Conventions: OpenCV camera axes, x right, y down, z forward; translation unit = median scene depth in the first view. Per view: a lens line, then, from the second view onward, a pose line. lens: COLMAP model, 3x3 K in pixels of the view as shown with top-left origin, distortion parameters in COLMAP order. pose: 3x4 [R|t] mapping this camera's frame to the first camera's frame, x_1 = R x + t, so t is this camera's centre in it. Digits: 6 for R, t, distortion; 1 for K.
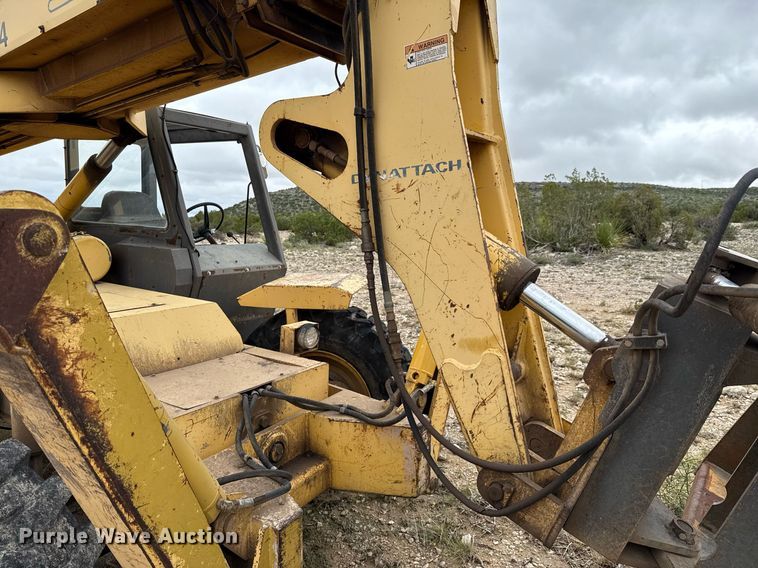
lens RADIAL K [[523.4, 0, 394.0], [0, 523.4, 290.6], [0, 0, 1]] dist [0.032887, -0.019266]
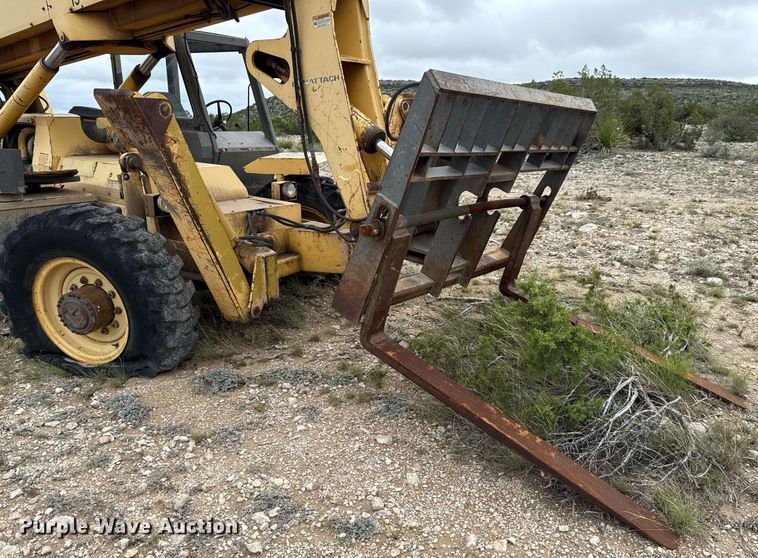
lens RADIAL K [[508.6, 0, 399.2], [0, 508.6, 288.7], [0, 0, 1]] dist [0.014230, -0.025477]
pose [[0.999884, 0.001506, -0.015126, 0.333366], [0.001295, 0.983025, 0.183465, 0.180358], [0.015146, -0.183463, 0.982910, -0.962875]]
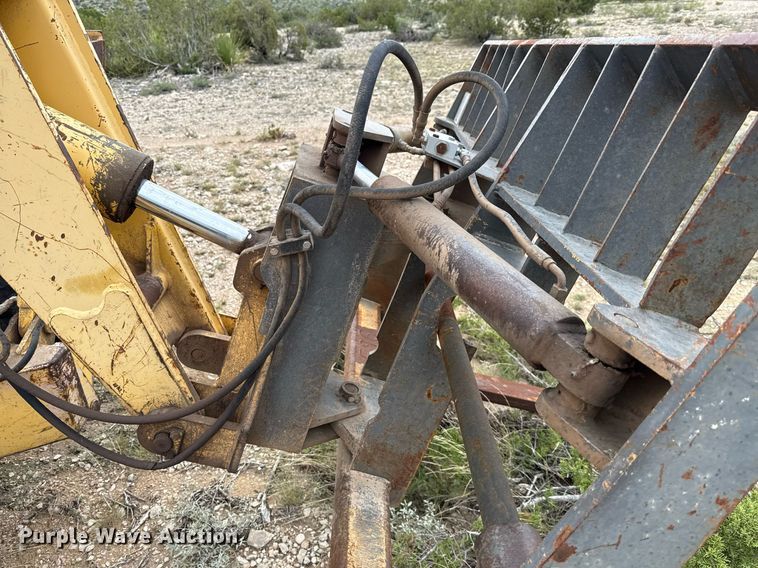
lens RADIAL K [[543.7, 0, 351.1], [0, 543.7, 285.2], [0, 0, 1]] dist [0.005973, -0.000477]
pose [[0.830028, -0.281947, 0.481206, 0.076505], [0.129107, 0.936506, 0.326018, -0.081913], [-0.542572, -0.208477, 0.813728, 0.143548]]
